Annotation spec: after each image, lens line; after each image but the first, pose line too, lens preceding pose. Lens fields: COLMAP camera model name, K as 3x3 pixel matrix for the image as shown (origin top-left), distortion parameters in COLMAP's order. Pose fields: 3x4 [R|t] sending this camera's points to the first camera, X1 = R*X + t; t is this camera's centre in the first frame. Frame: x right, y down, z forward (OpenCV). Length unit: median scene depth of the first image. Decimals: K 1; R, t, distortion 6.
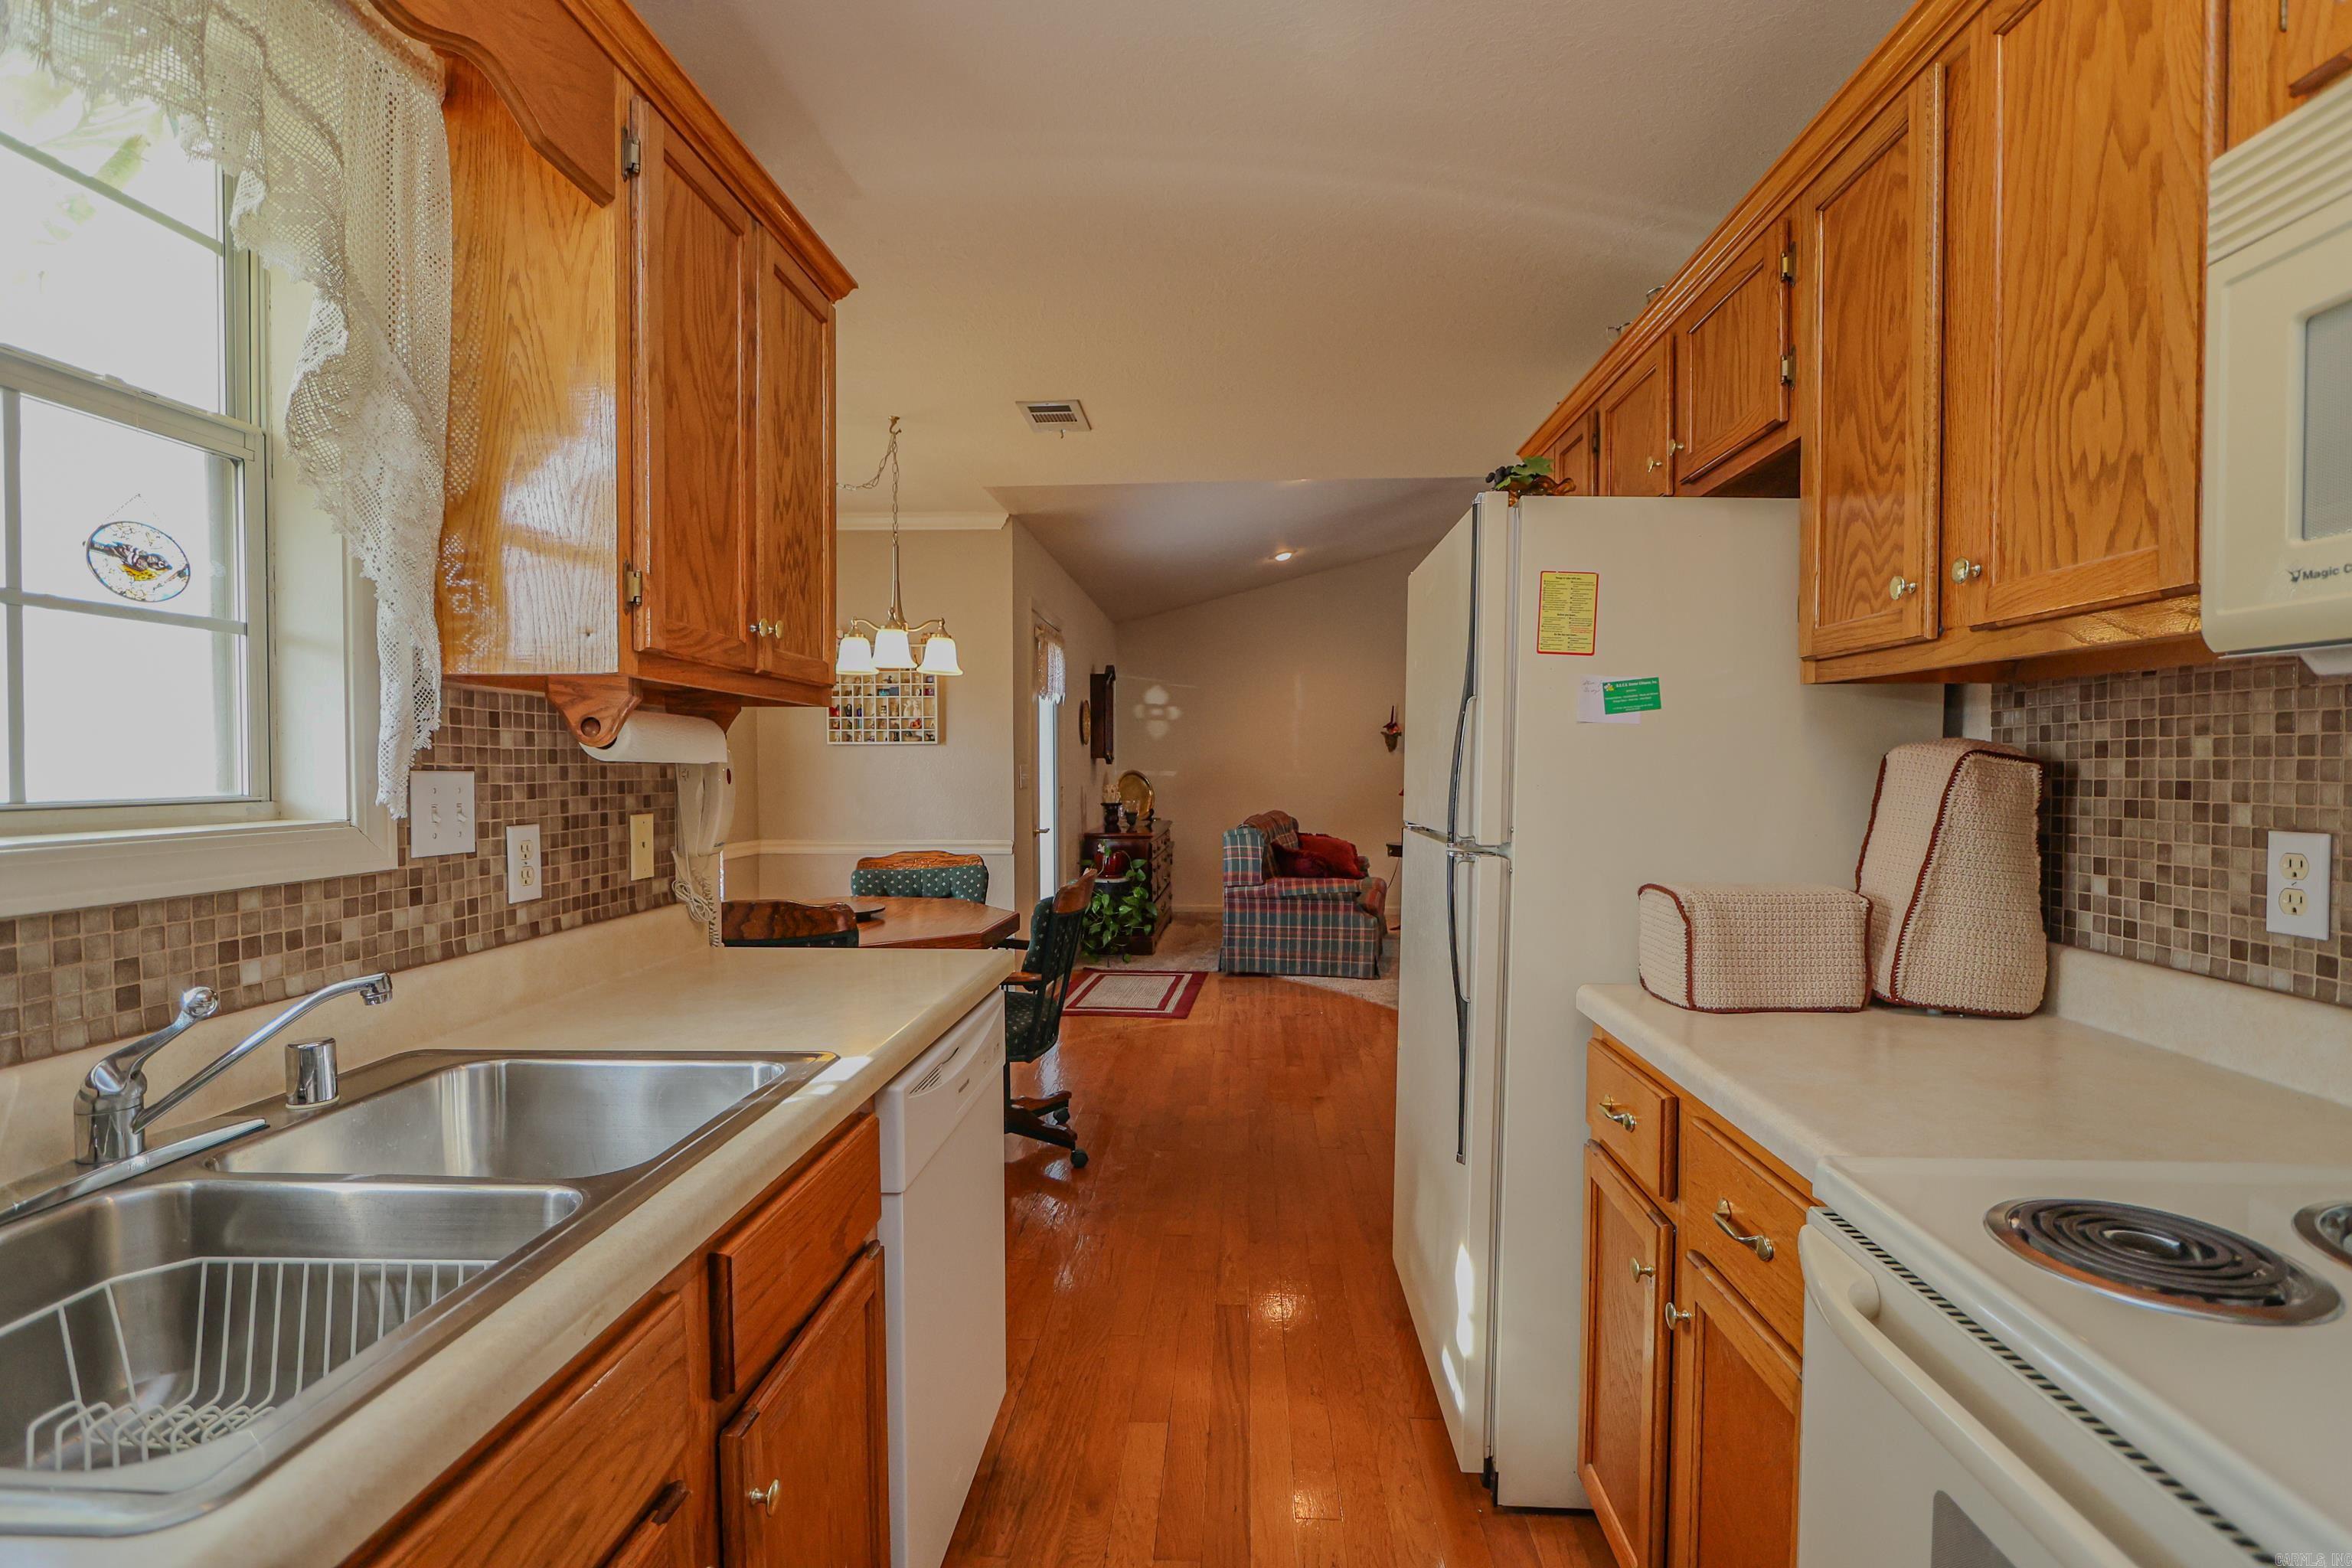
lens RADIAL K [[1101.2, 0, 1164.3], [0, 1101.2, 785.5], [0, 0, 1]] dist [-0.011076, 0.000933]
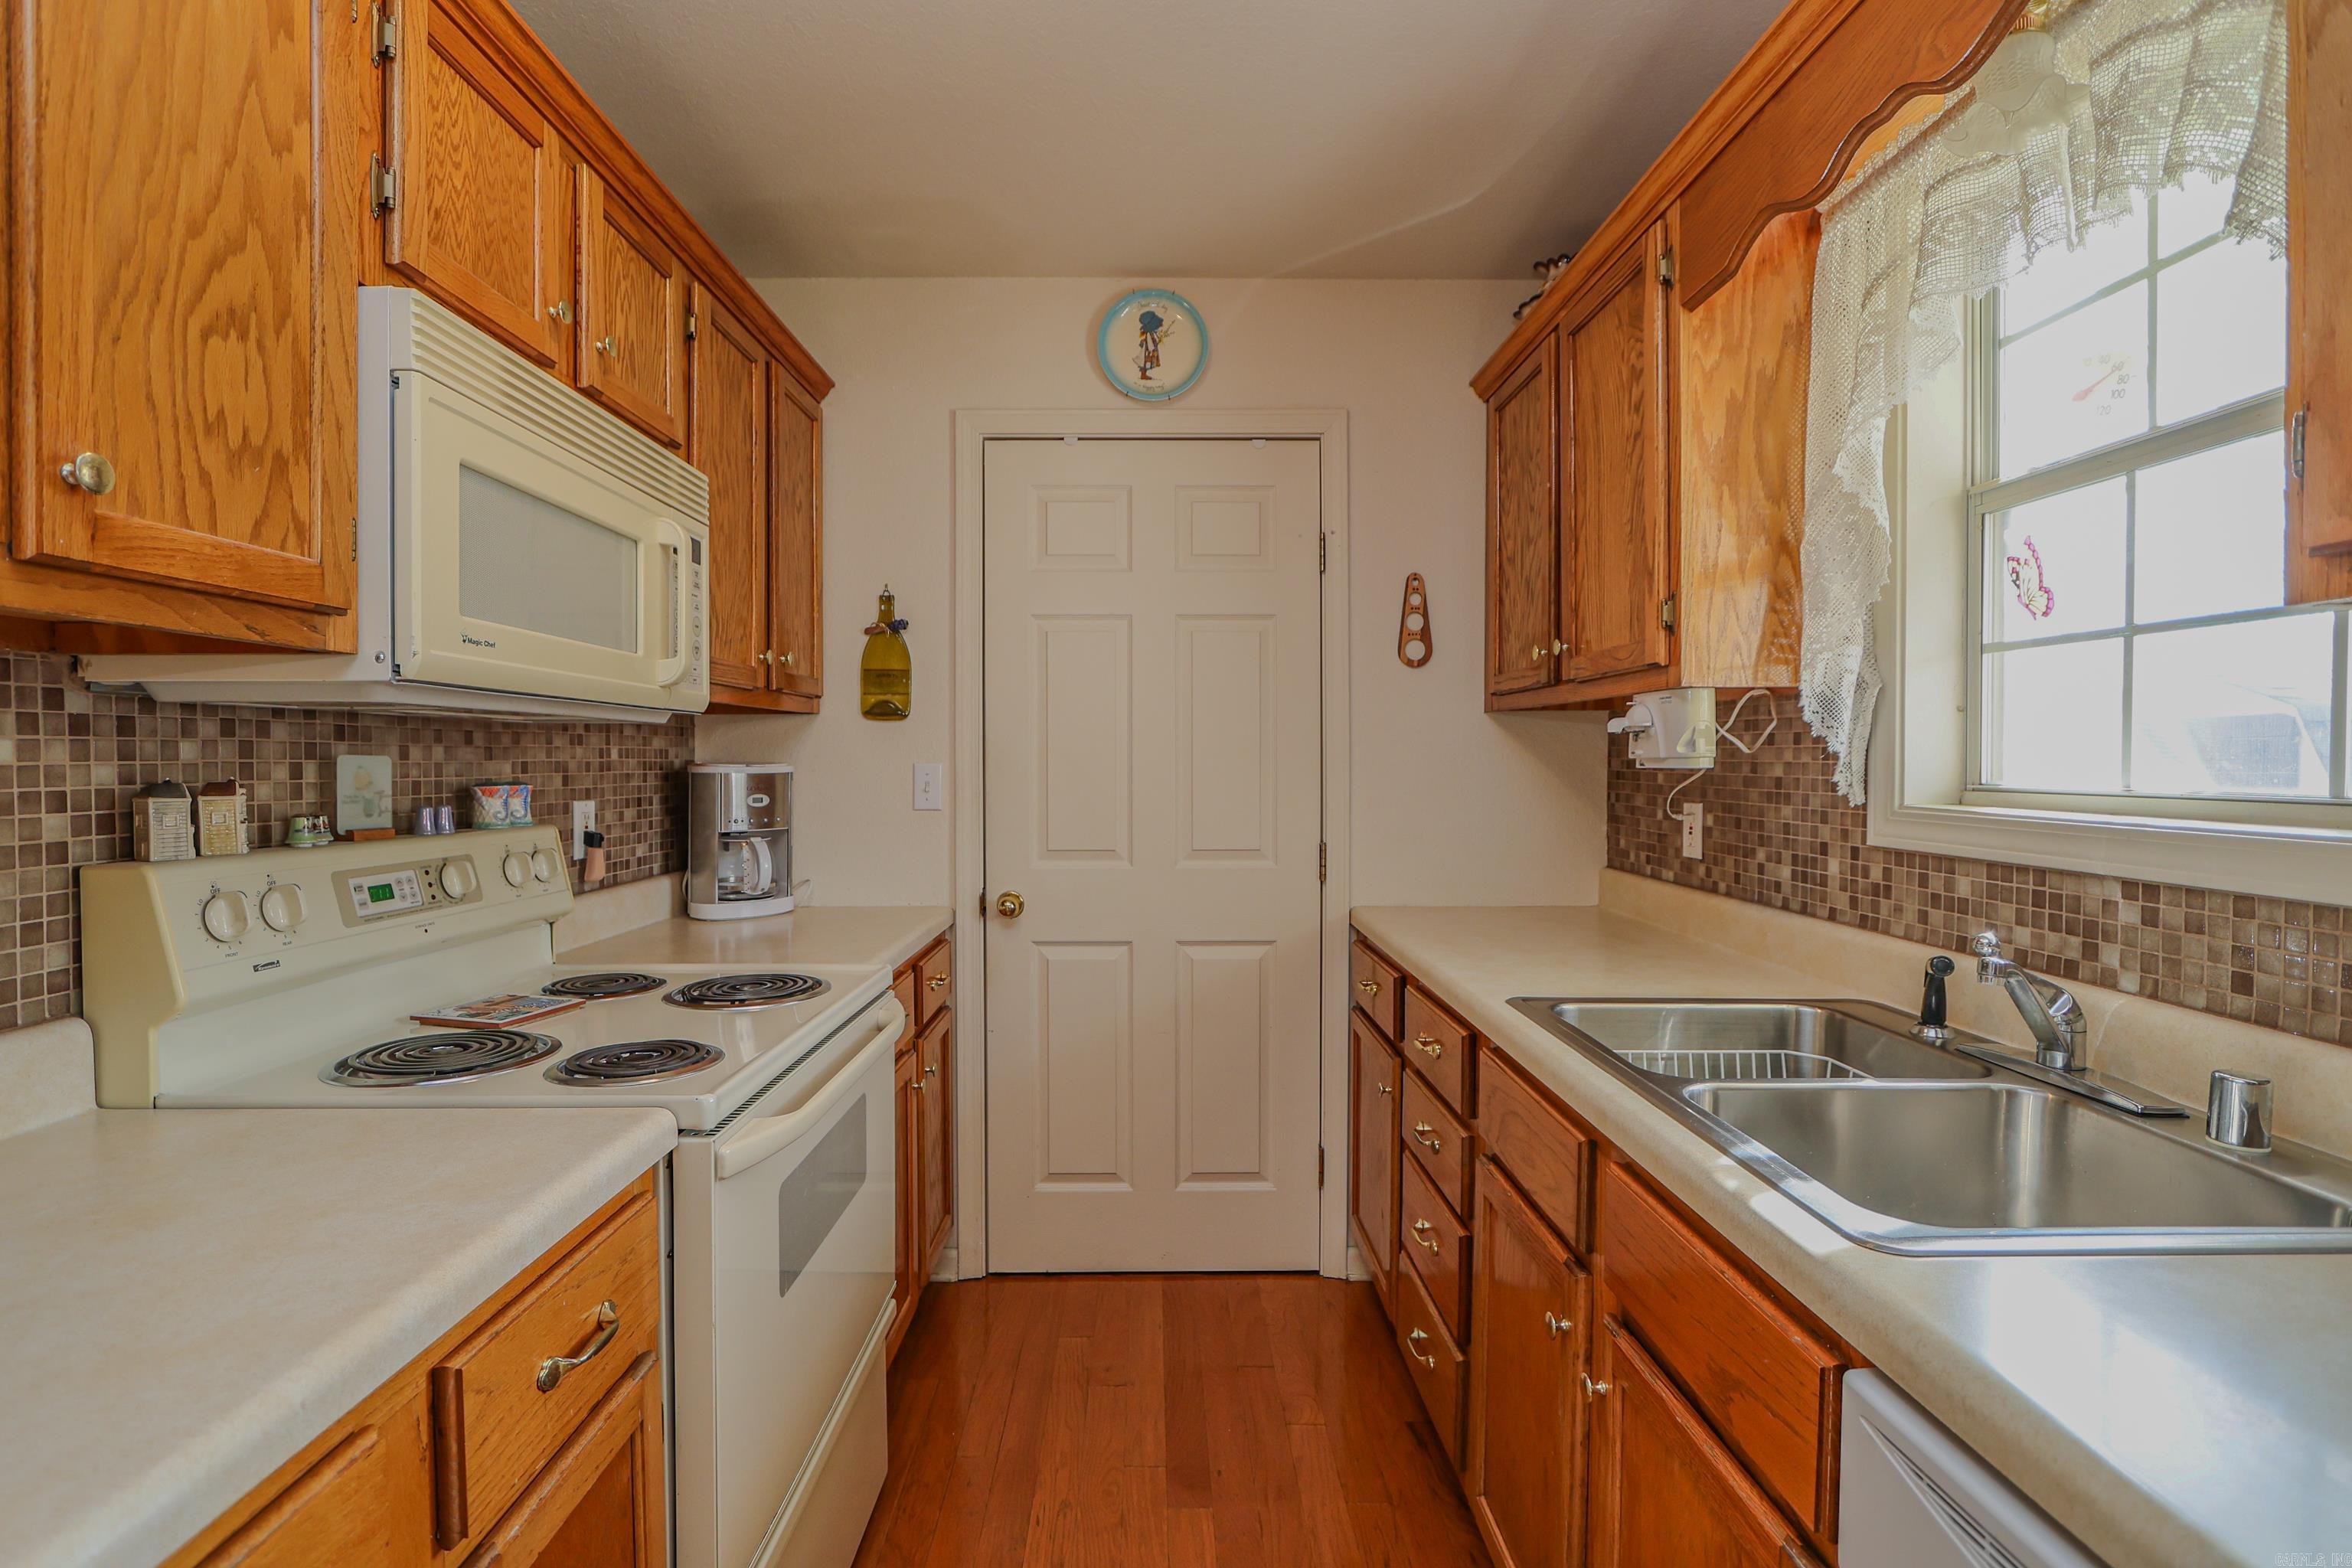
lens RADIAL K [[1058.8, 0, 1166.0], [0, 1058.8, 767.5], [0, 0, 1]] dist [-0.000859, 0.000093]
pose [[-0.996803, 0.004347, -0.079784, 0.164543], [0.002141, 0.999614, 0.027712, -0.043586], [0.079874, 0.027452, -0.996427, 1.900124]]
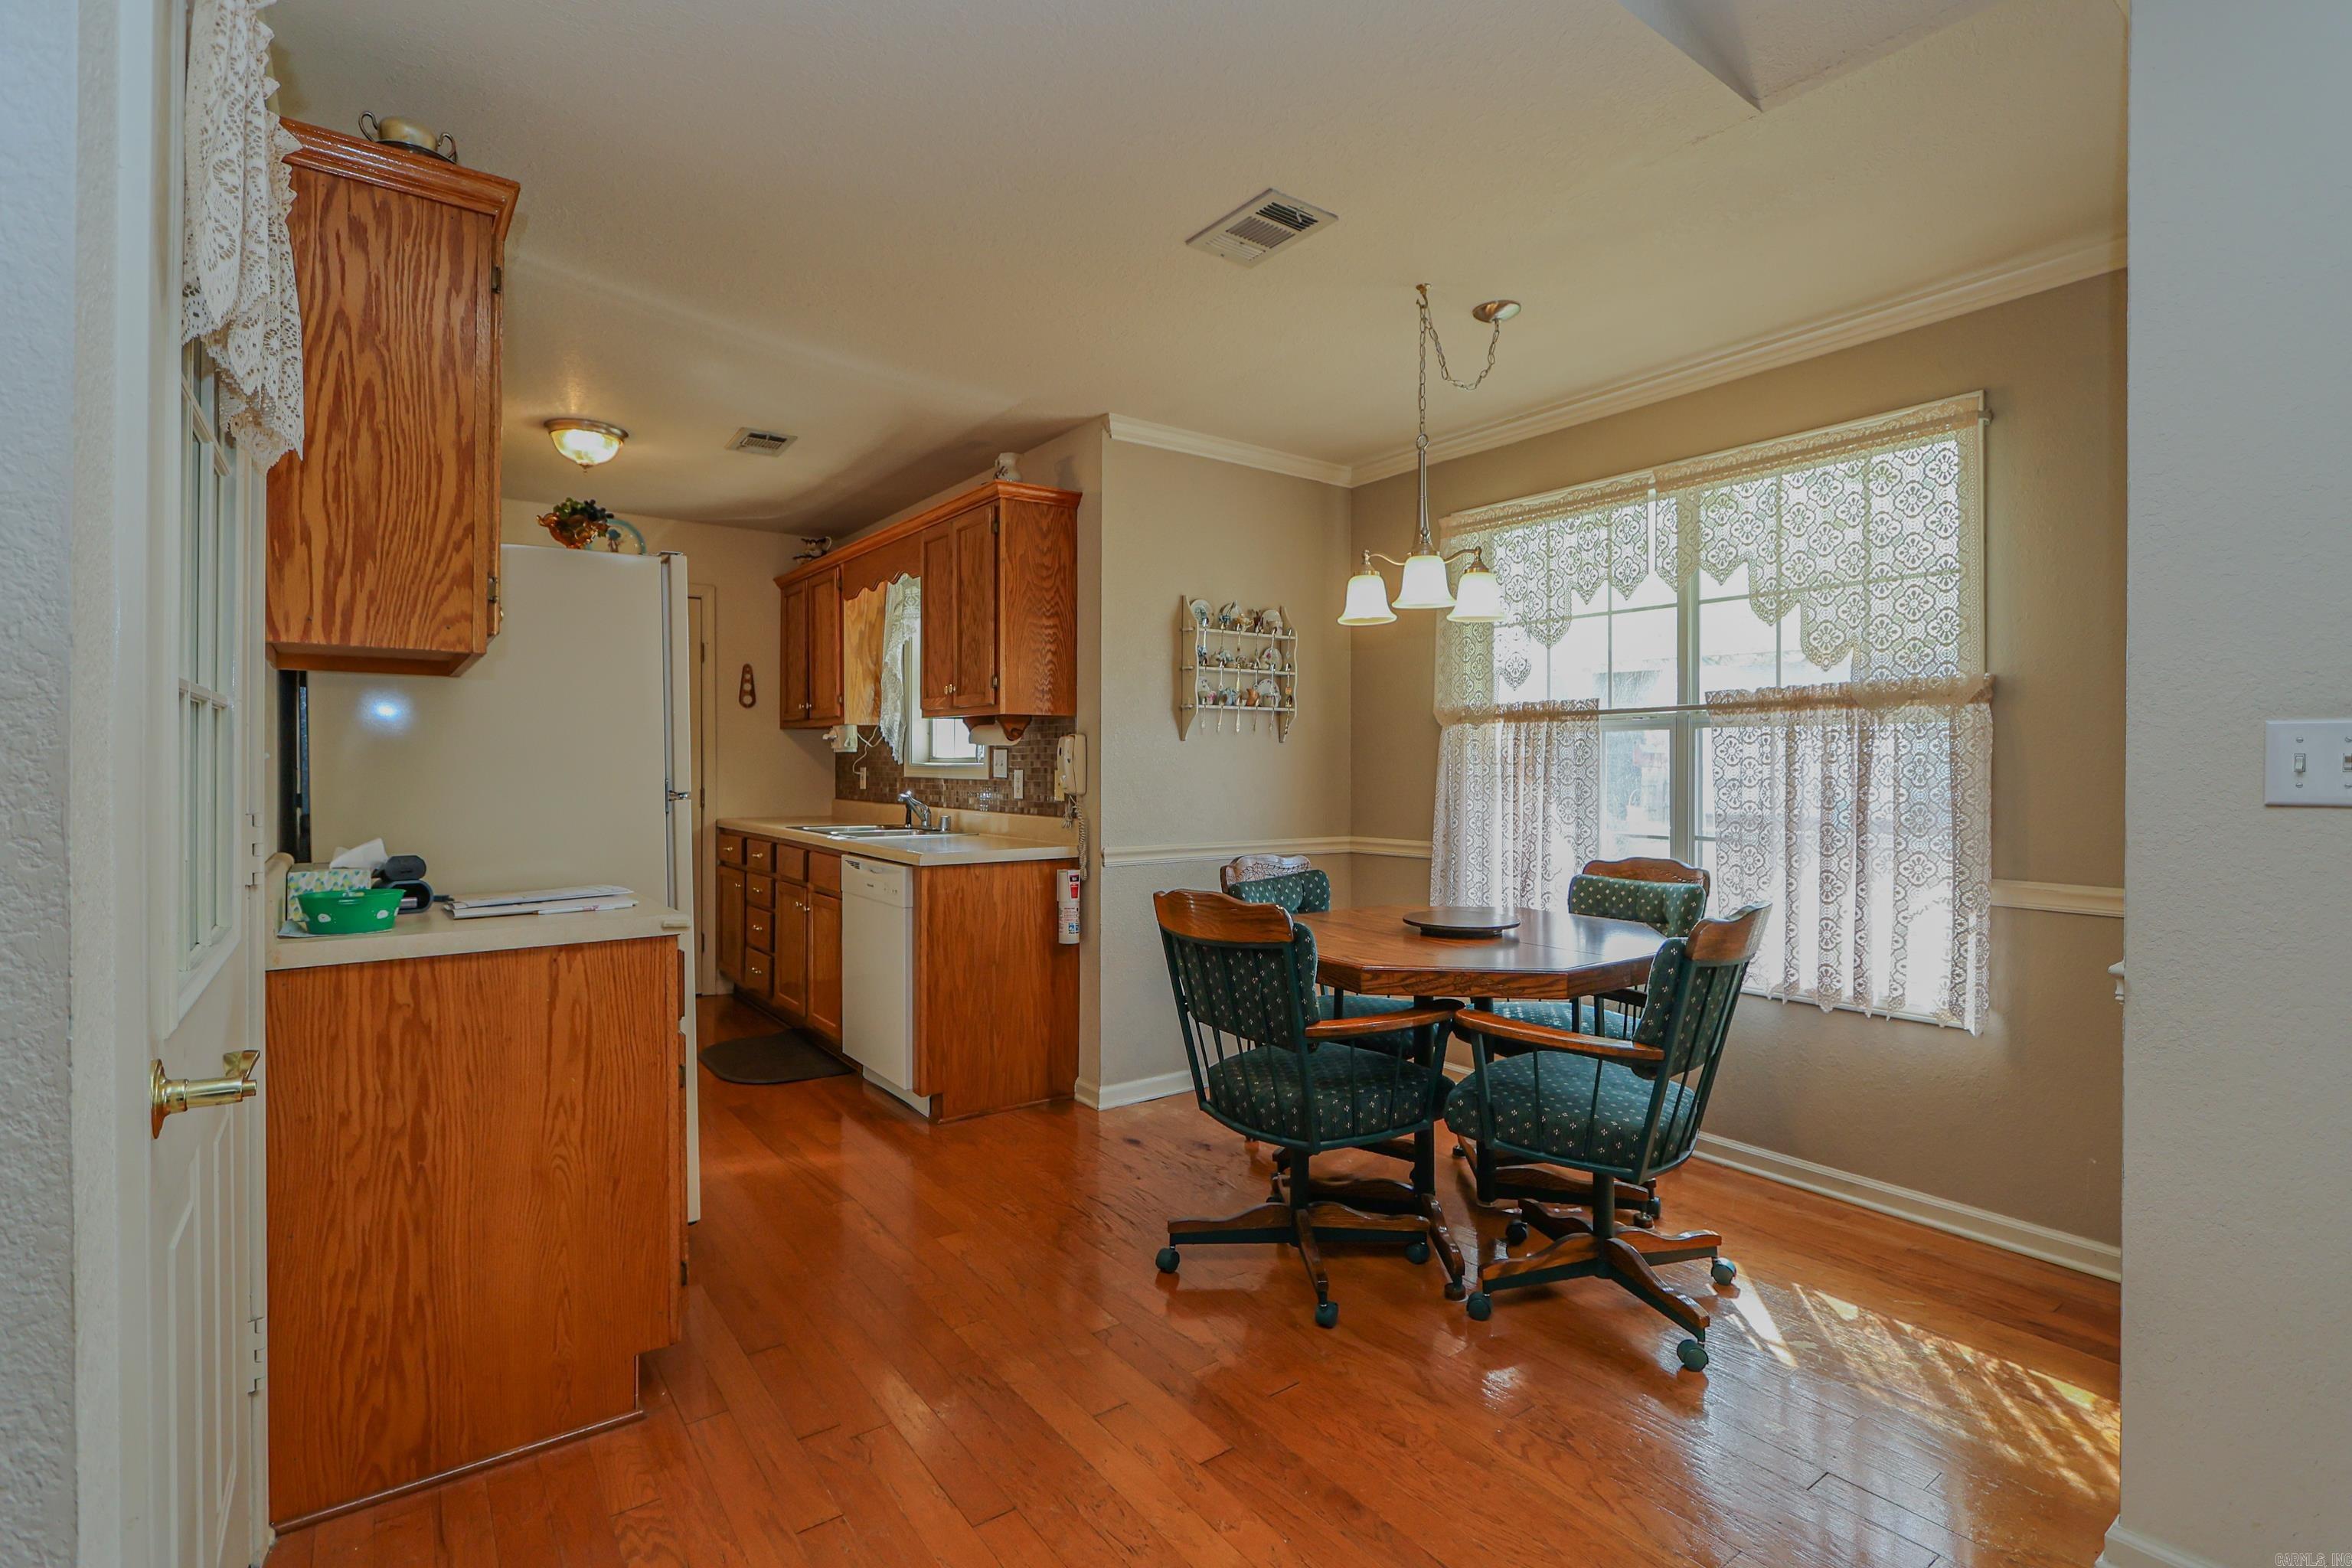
lens RADIAL K [[1101.2, 0, 1164.3], [0, 1101.2, 785.5], [0, 0, 1]] dist [-0.011076, 0.000933]
pose [[-0.761538, 0.010640, -0.648033, 1.295221], [-0.014710, 0.999324, 0.033695, -0.031391], [0.647953, 0.035192, -0.760867, 4.845773]]
